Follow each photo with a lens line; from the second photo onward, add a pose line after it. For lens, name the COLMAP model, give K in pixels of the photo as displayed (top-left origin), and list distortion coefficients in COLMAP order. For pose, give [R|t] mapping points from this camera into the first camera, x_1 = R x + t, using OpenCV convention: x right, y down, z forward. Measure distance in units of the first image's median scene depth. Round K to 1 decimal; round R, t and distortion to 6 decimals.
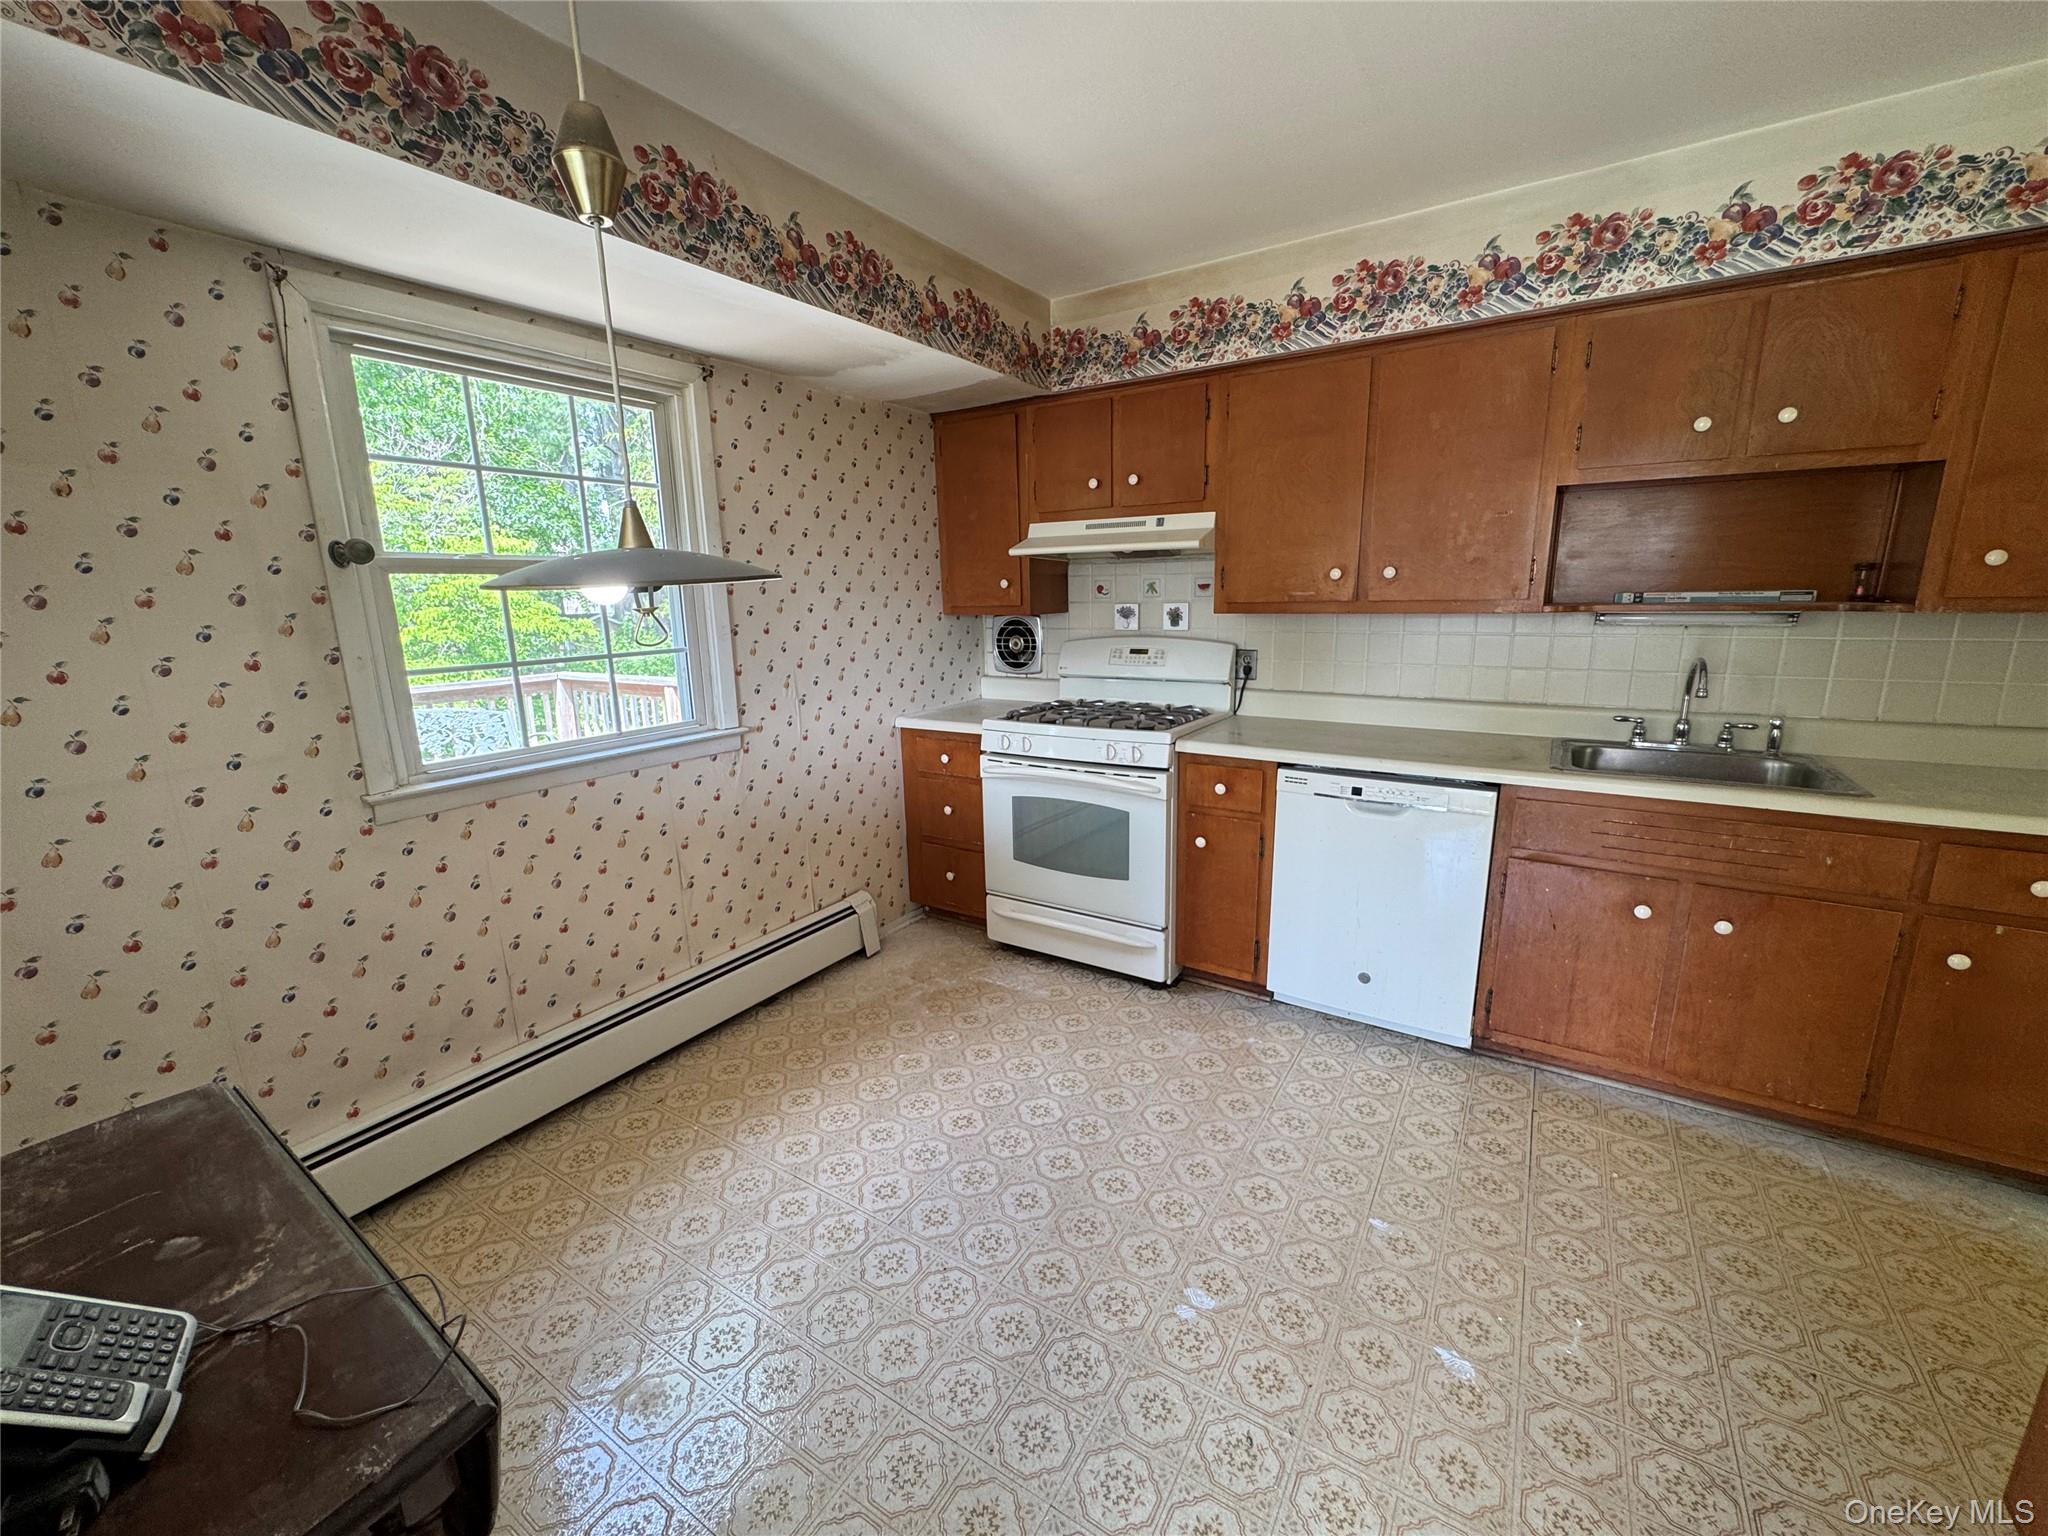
lens RADIAL K [[821.0, 0, 1024.0], [0, 821.0, 767.8], [0, 0, 1]] dist [-0.002525, 0.000515]
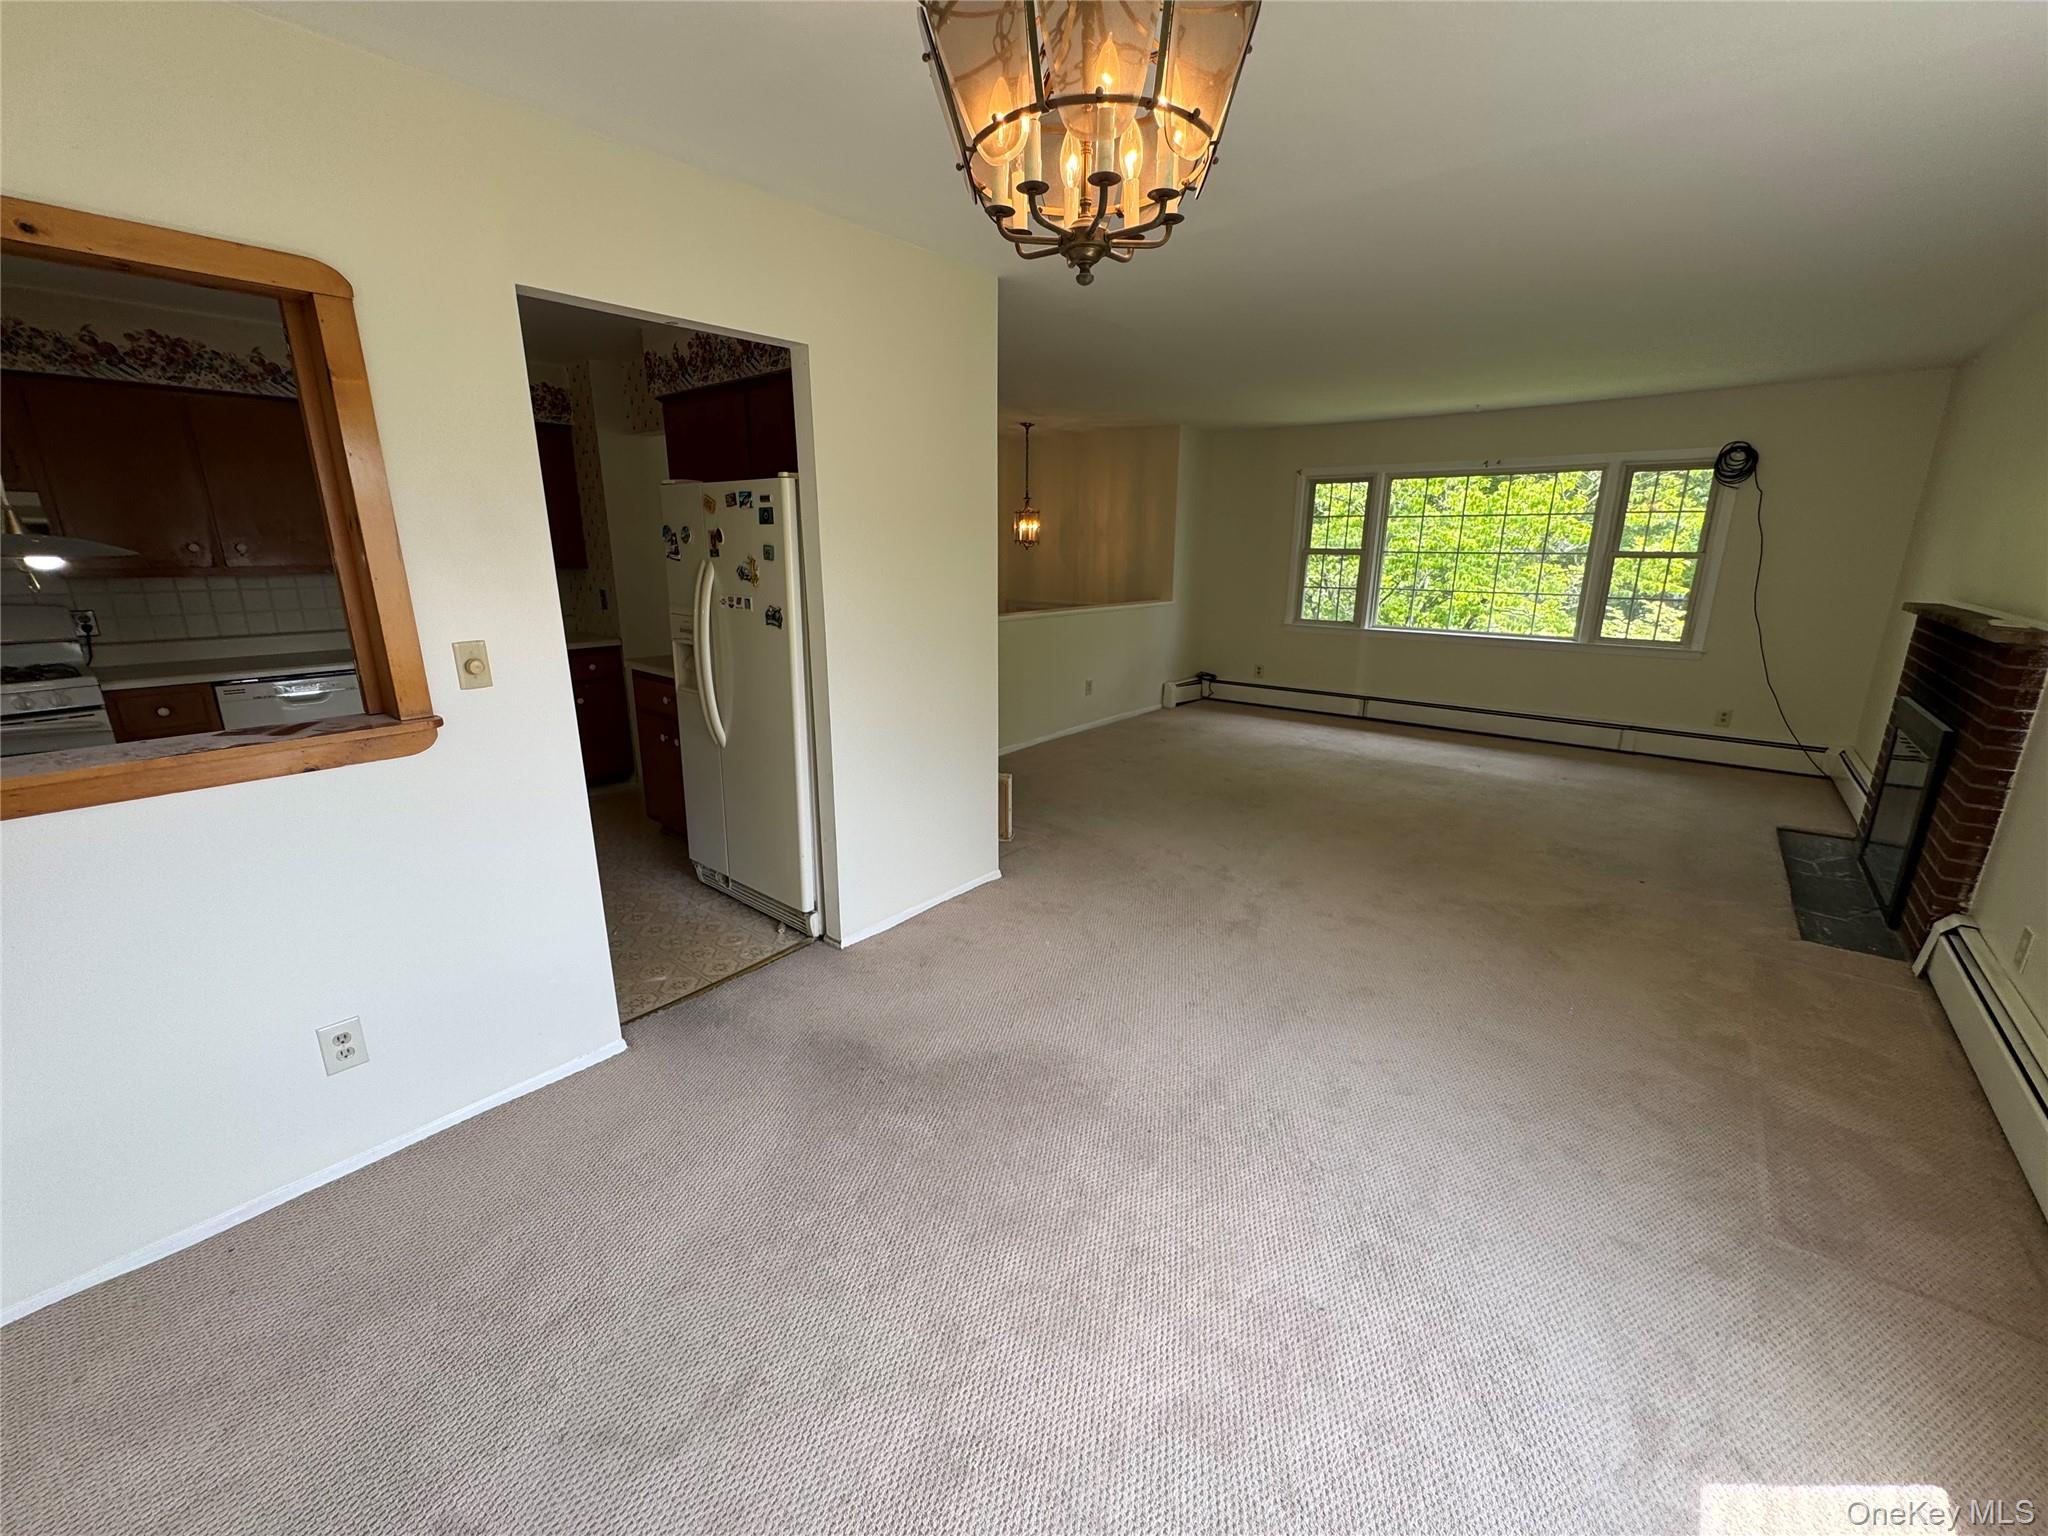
lens RADIAL K [[821.0, 0, 1021.5], [0, 821.0, 768.7], [0, 0, 1]] dist [-0.002525, 0.000515]
pose [[0.115567, -0.243024, 0.963111, -0.874282], [0.207626, 0.954100, 0.215836, 0.113553], [-0.971358, 0.175023, 0.160720, -0.522407]]
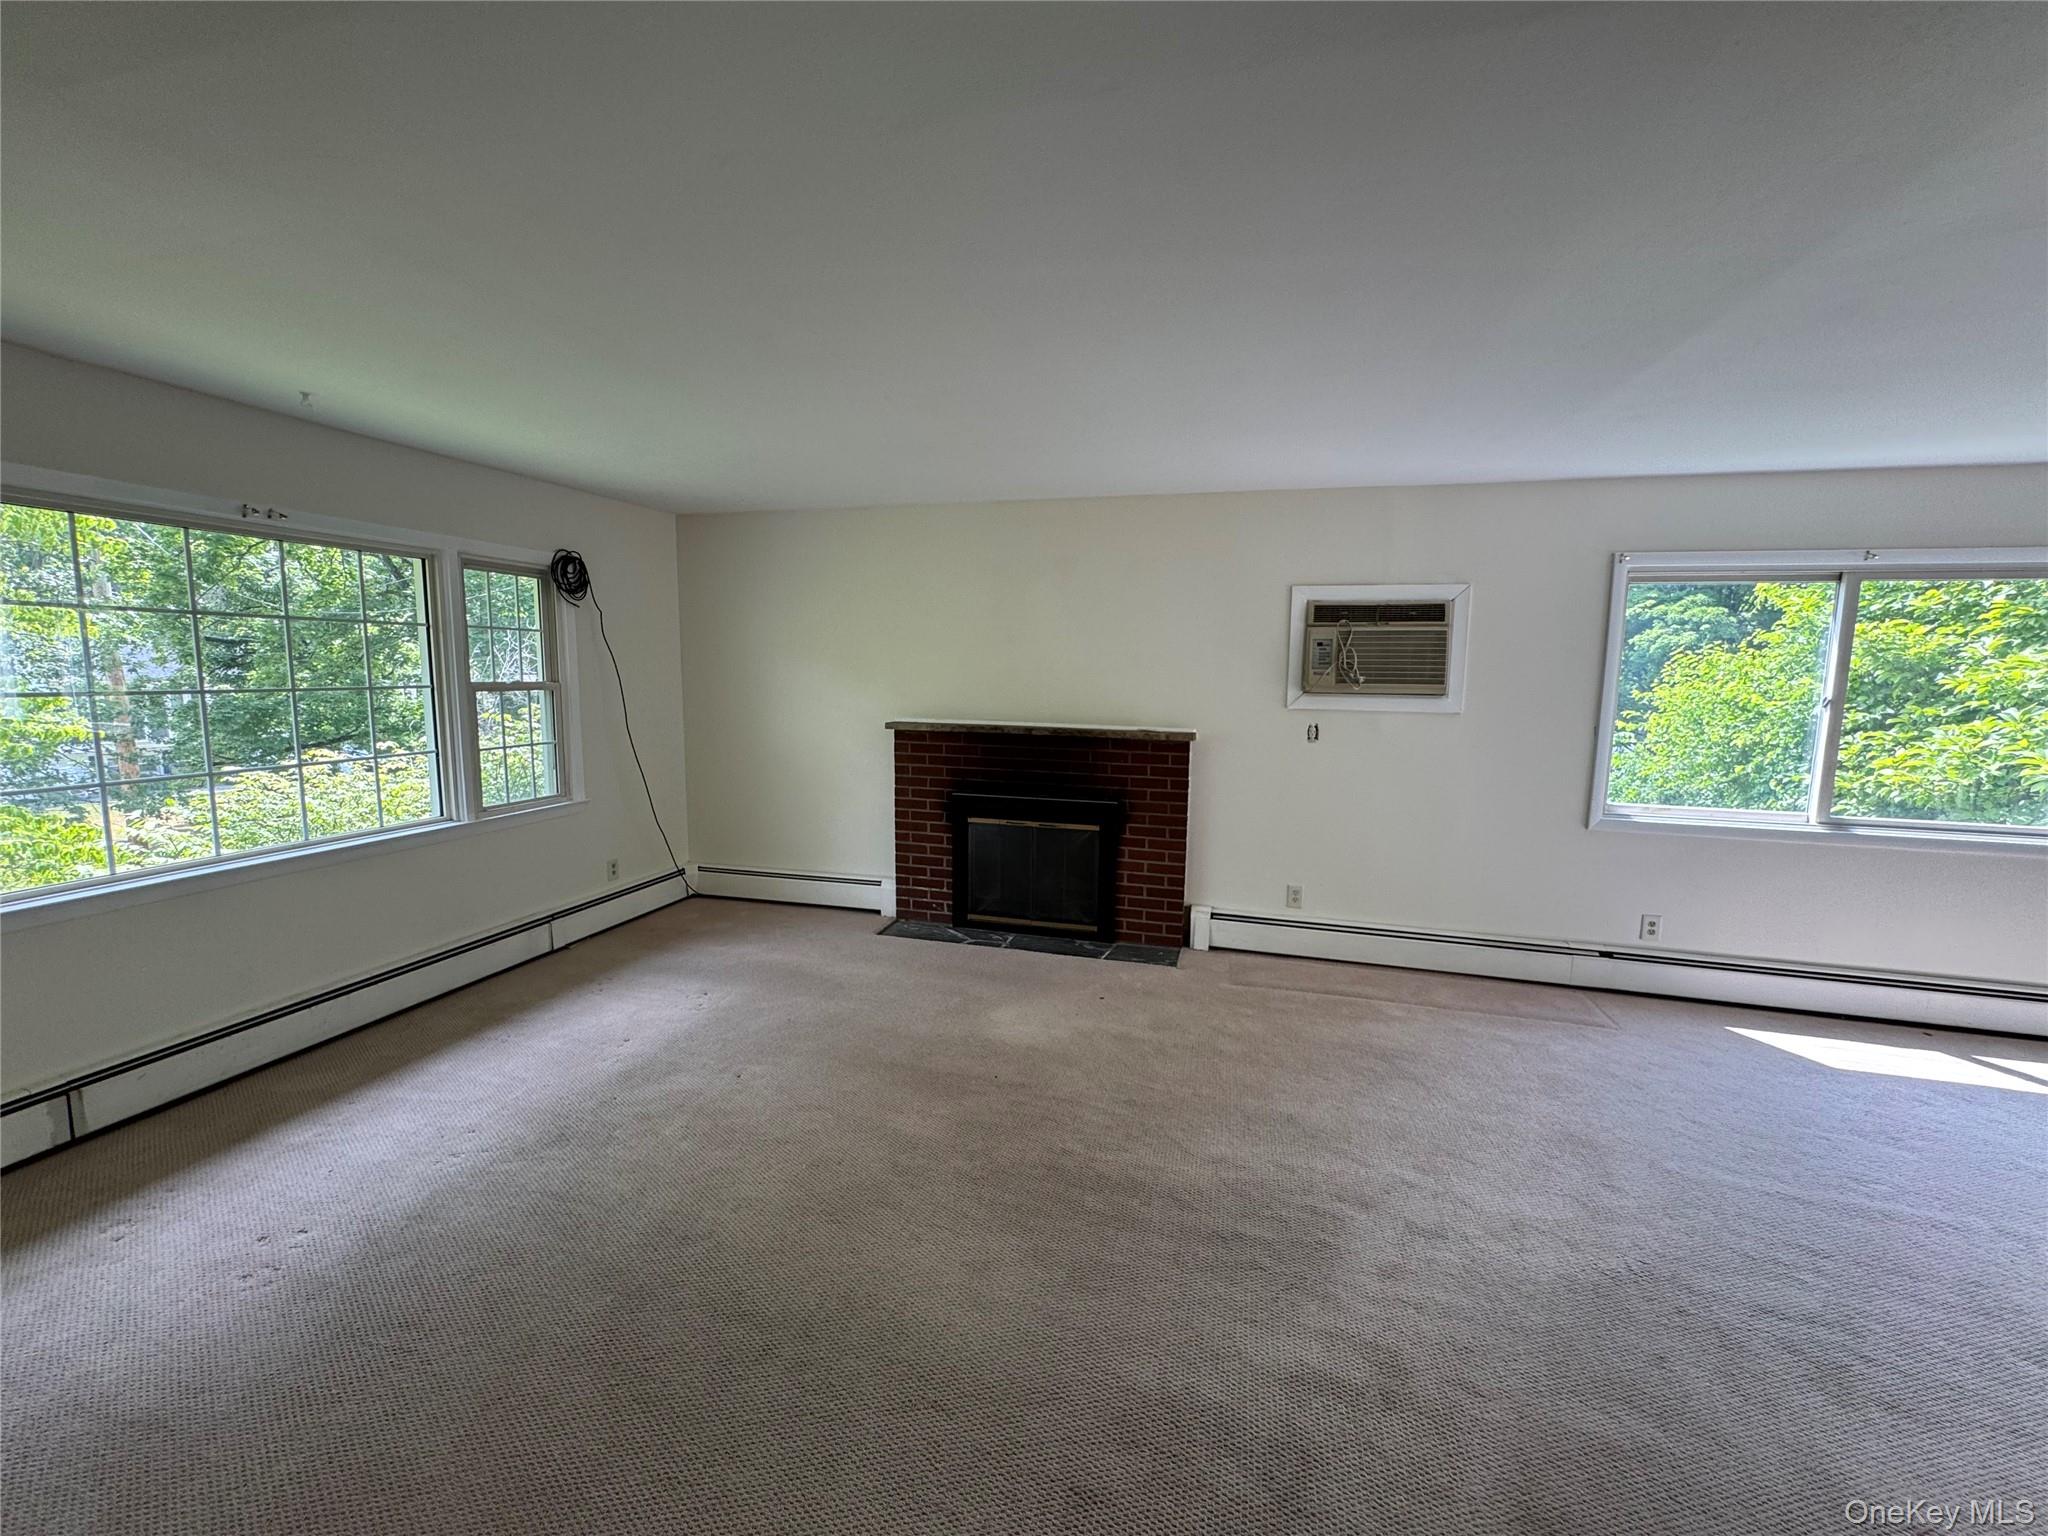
lens RADIAL K [[821.0, 0, 1024.0], [0, 821.0, 765.8], [0, 0, 1]] dist [-0.002525, 0.000515]
pose [[-0.955669, 0.039646, -0.291762, 0.996080], [-0.060514, 0.943296, 0.326392, -0.032484], [0.288158, 0.329578, -0.899079, -0.171351]]
